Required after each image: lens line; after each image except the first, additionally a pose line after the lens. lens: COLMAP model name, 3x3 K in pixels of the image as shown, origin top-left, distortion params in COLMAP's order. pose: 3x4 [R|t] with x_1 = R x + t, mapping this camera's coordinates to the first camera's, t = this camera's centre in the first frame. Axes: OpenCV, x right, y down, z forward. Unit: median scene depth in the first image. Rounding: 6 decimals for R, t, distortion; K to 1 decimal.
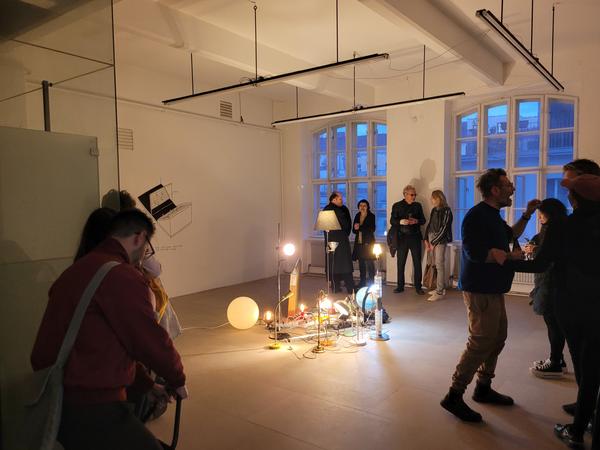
lens RADIAL K [[456.8, 0, 299.1], [0, 456.8, 224.1], [0, 0, 1]] dist [0.032968, 0.003814]
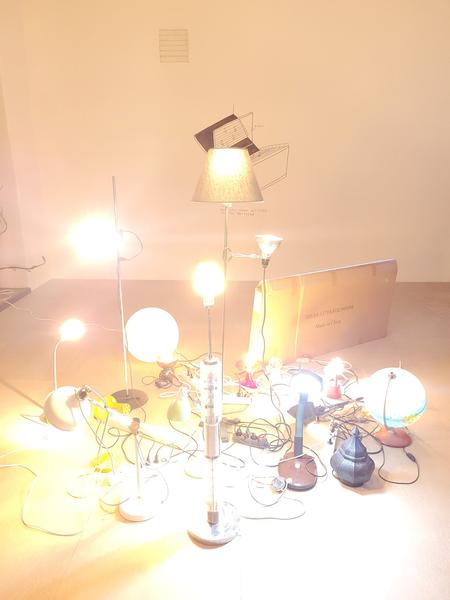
lens RADIAL K [[456.8, 0, 213.4], [0, 456.8, 290.3], [0, 0, 1]] dist [0.032968, 0.003814]
pose [[0.600325, 0.235056, -0.764434, 0.268960], [-0.046092, 0.964413, 0.260351, -0.011107], [0.798427, -0.121061, 0.589795, 0.541142]]
